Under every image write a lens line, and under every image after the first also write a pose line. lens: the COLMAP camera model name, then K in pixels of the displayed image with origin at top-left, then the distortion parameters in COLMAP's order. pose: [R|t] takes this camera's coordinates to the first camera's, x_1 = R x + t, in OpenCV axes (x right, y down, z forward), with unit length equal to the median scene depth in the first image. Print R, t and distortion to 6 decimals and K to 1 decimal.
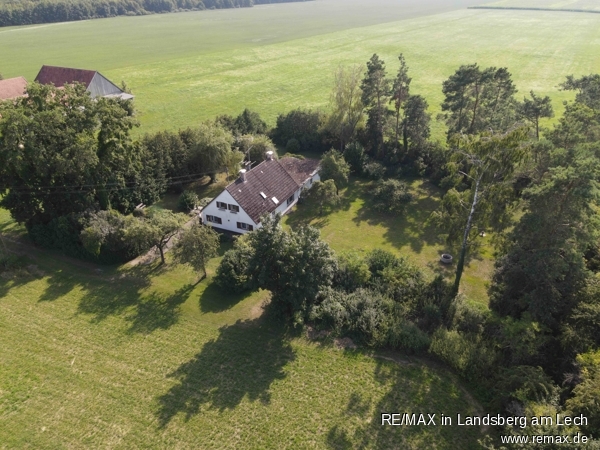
lens RADIAL K [[443.6, 0, 300.0], [0, 443.6, 225.0], [0, 0, 1]] dist [0.037458, 0.002927]
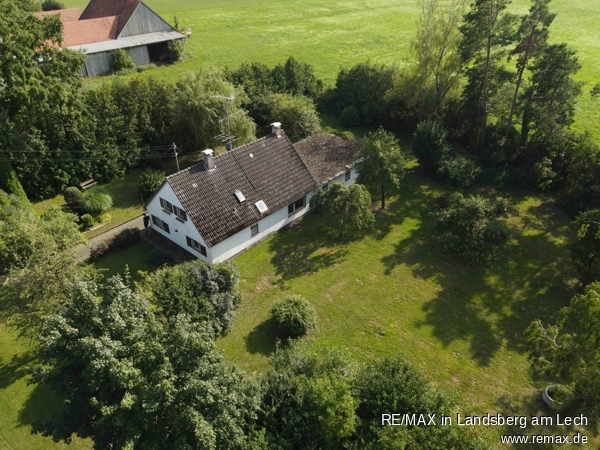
lens RADIAL K [[443.6, 0, 300.0], [0, 443.6, 225.0], [0, 0, 1]] dist [0.037458, 0.002927]
pose [[0.960482, 0.154777, -0.231341, 0.112037], [-0.136874, 0.986341, 0.091629, -0.076510], [0.242364, -0.056344, 0.968548, 0.355113]]
